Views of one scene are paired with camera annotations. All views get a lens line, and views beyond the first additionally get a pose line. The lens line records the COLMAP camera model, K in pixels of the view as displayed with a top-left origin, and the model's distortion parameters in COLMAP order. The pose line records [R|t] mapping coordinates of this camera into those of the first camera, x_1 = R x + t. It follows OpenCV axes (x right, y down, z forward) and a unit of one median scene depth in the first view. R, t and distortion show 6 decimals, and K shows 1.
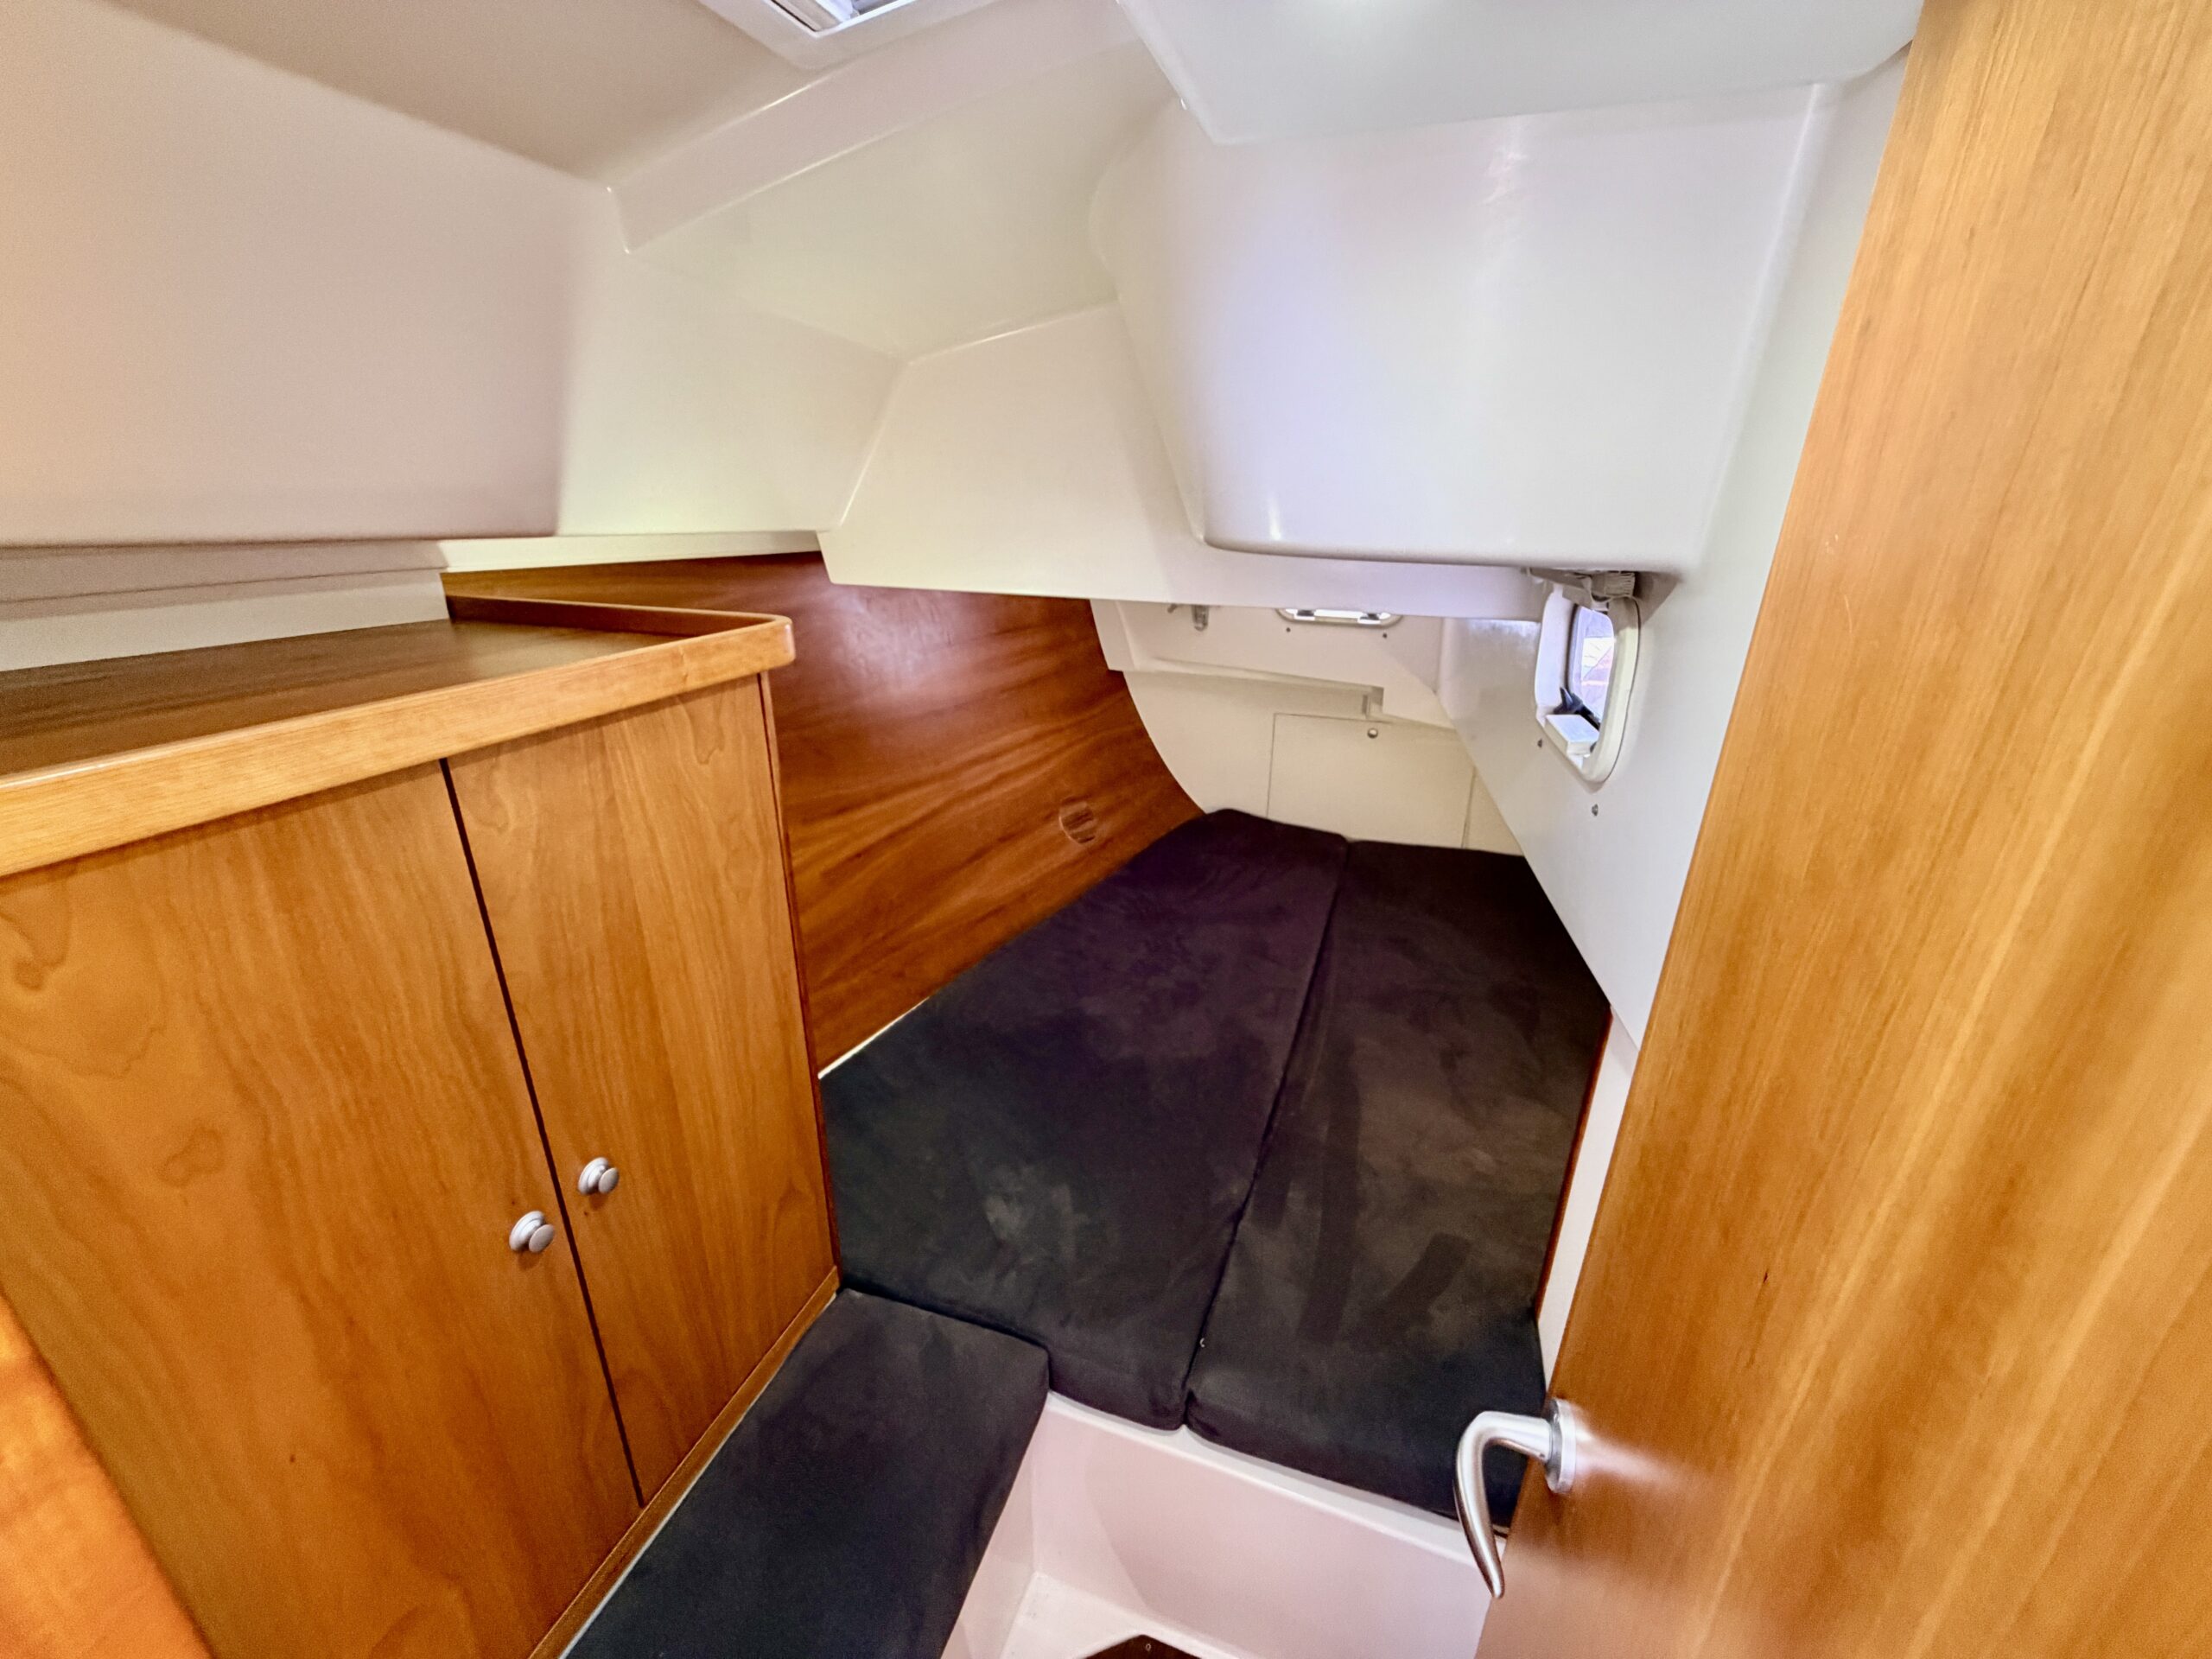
lens RADIAL K [[883.4, 0, 1095.6], [0, 883.4, 827.2], [0, 0, 1]] dist [-0.001958, 0.000779]
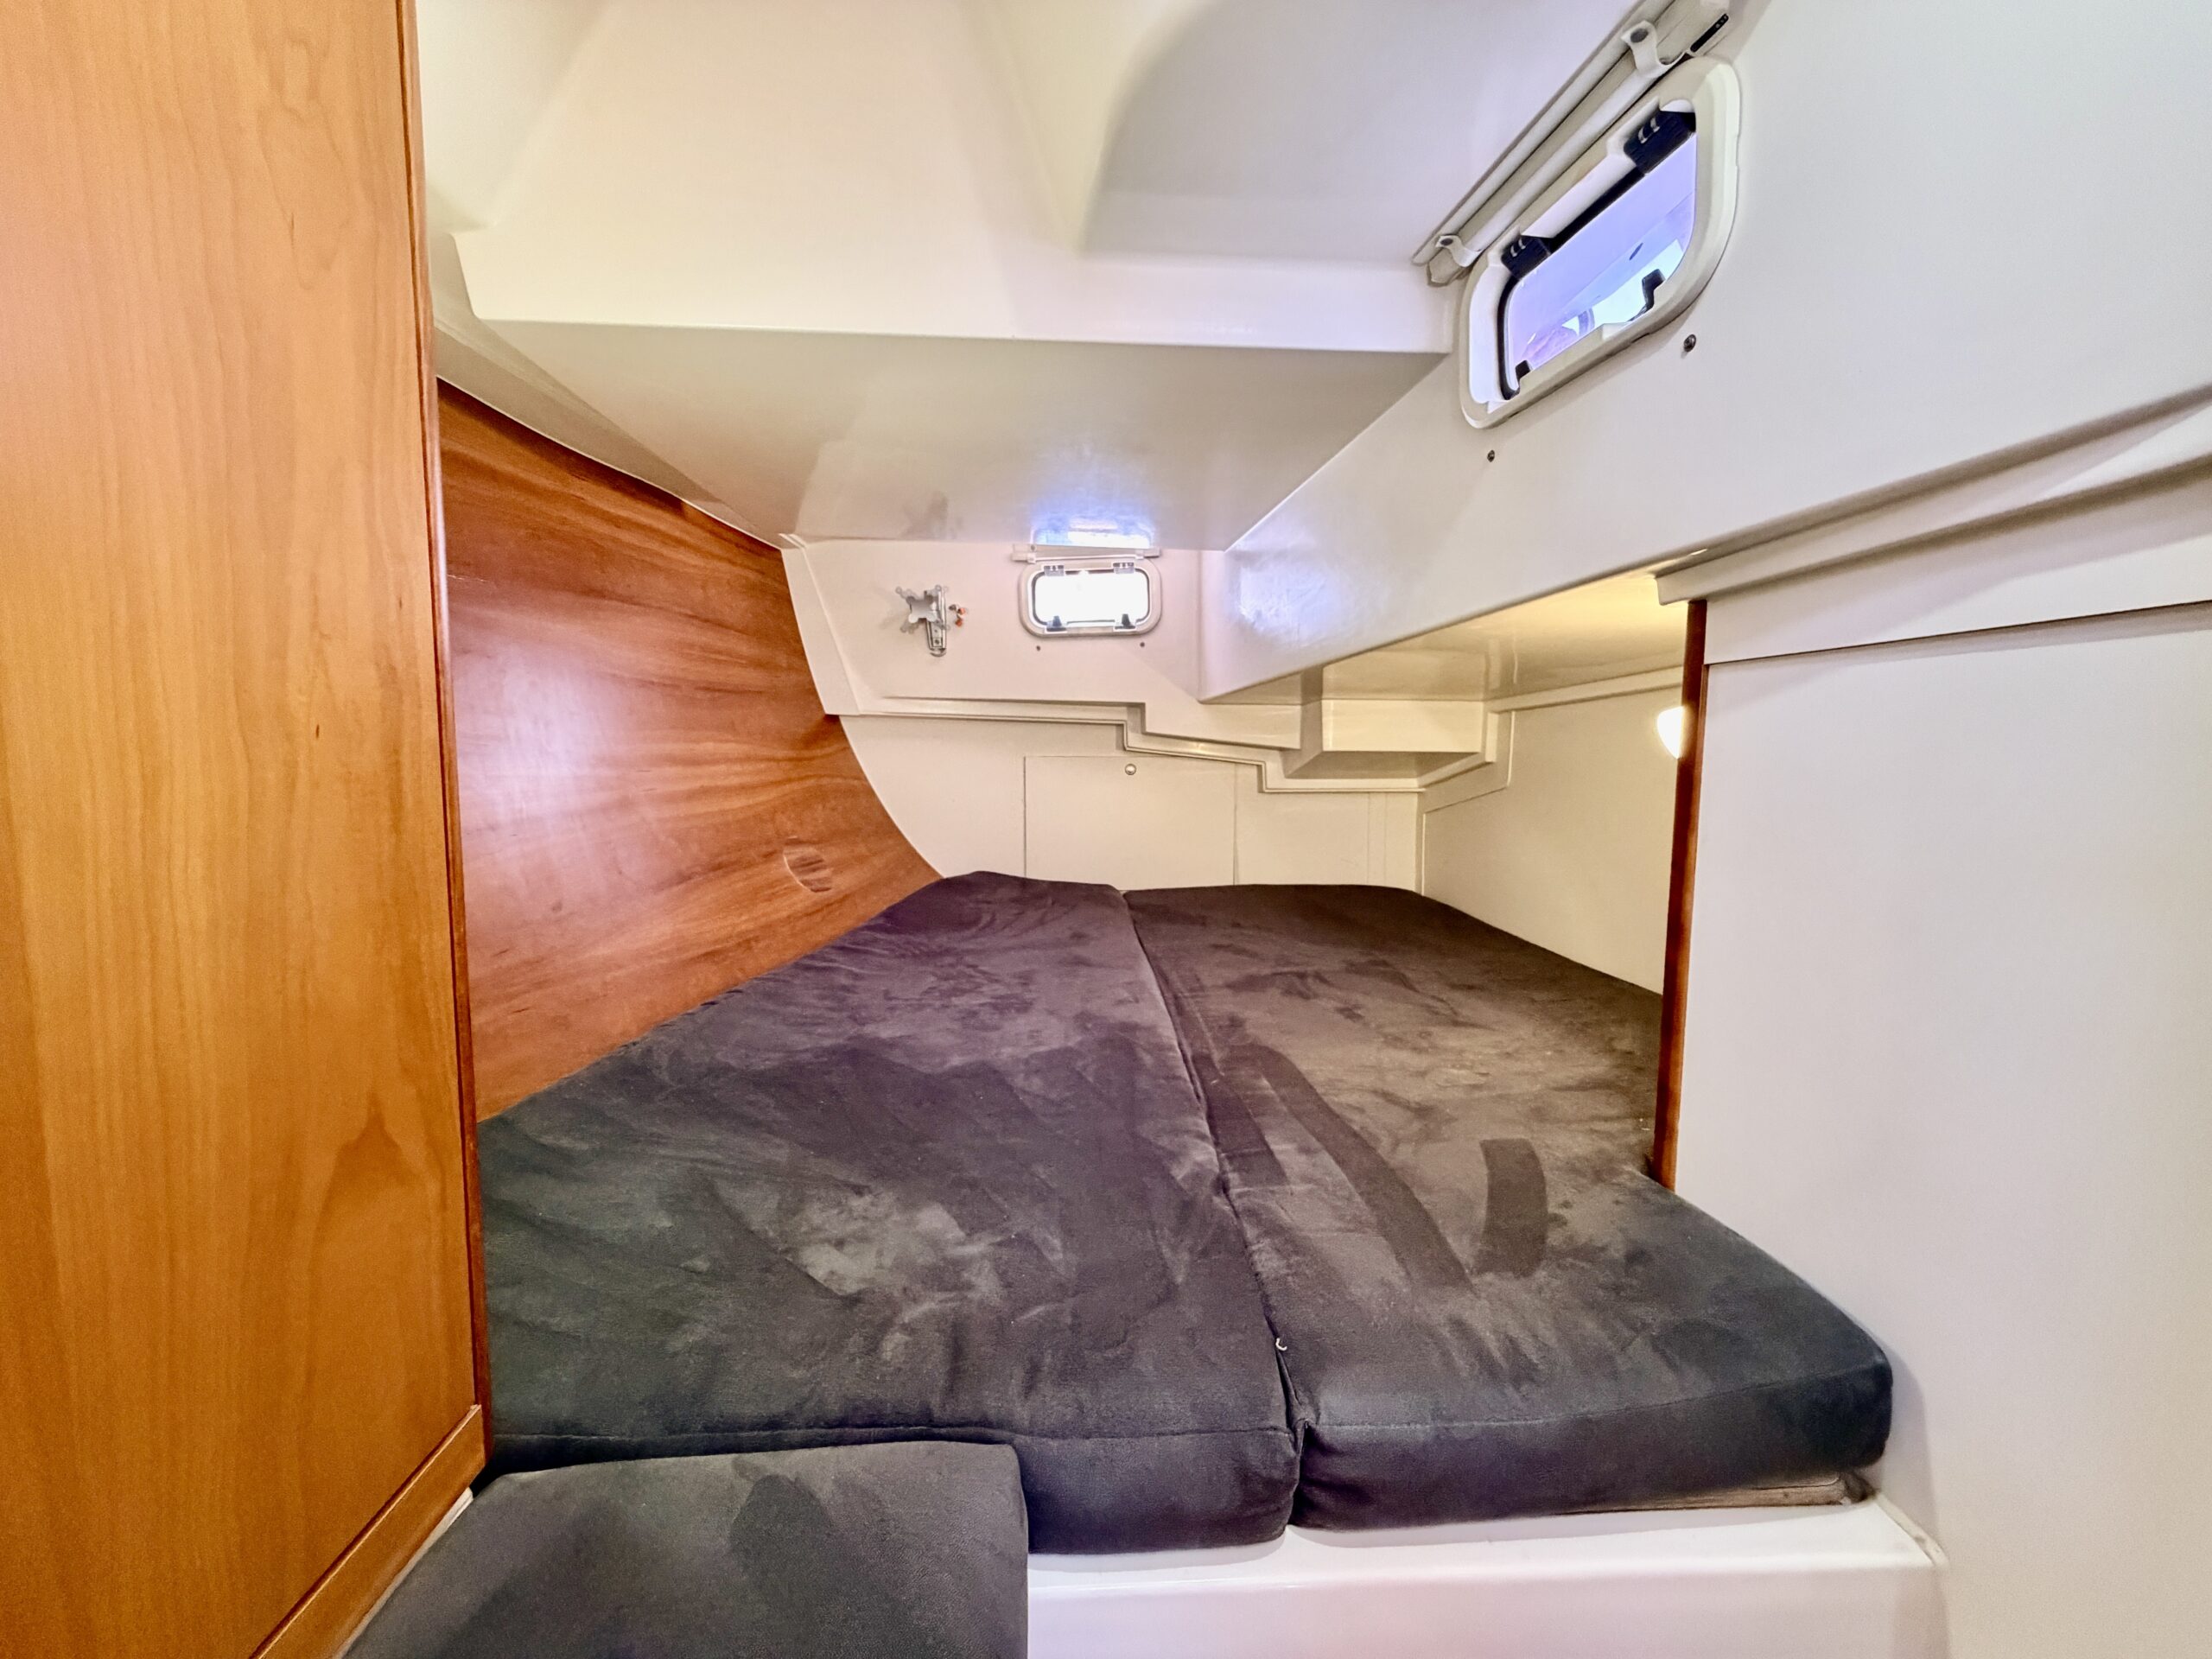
lens RADIAL K [[883.4, 0, 1095.6], [0, 883.4, 827.2], [0, 0, 1]] dist [-0.001958, 0.000779]
pose [[0.920832, -0.033135, 0.388550, -0.129228], [0.138001, 0.959596, -0.245217, 0.272939], [-0.364726, 0.279423, 0.888199, 0.323821]]
